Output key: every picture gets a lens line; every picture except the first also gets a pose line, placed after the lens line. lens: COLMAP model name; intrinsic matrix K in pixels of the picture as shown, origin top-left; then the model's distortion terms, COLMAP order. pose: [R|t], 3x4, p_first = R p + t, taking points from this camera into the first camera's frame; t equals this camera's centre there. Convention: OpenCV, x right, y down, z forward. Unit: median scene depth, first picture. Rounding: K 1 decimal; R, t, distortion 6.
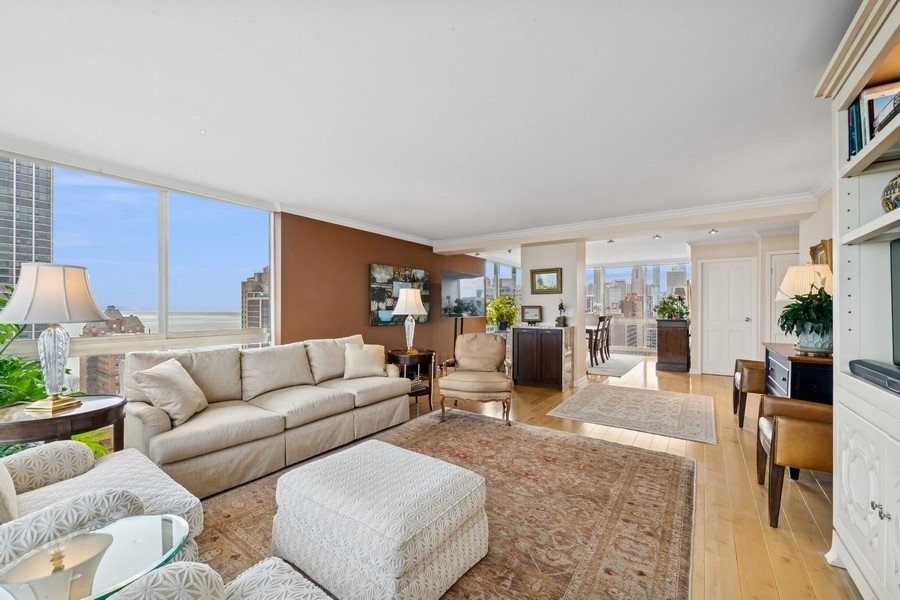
lens RADIAL K [[359.1, 0, 450.0], [0, 359.1, 300.0], [0, 0, 1]] dist [0.000132, -0.002784]
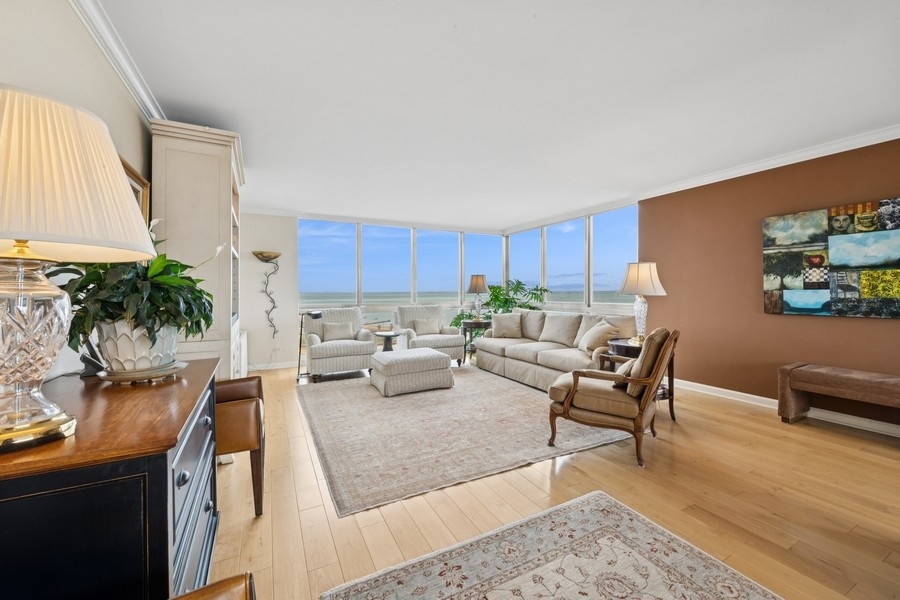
lens RADIAL K [[359.1, 0, 450.0], [0, 359.1, 300.0], [0, 0, 1]] dist [0.000132, -0.002784]
pose [[-0.464700, 0.026134, -0.885082, 0.605579], [0.022313, 0.999593, 0.017800, 0.022485], [0.885187, -0.011477, -0.465094, 0.776556]]
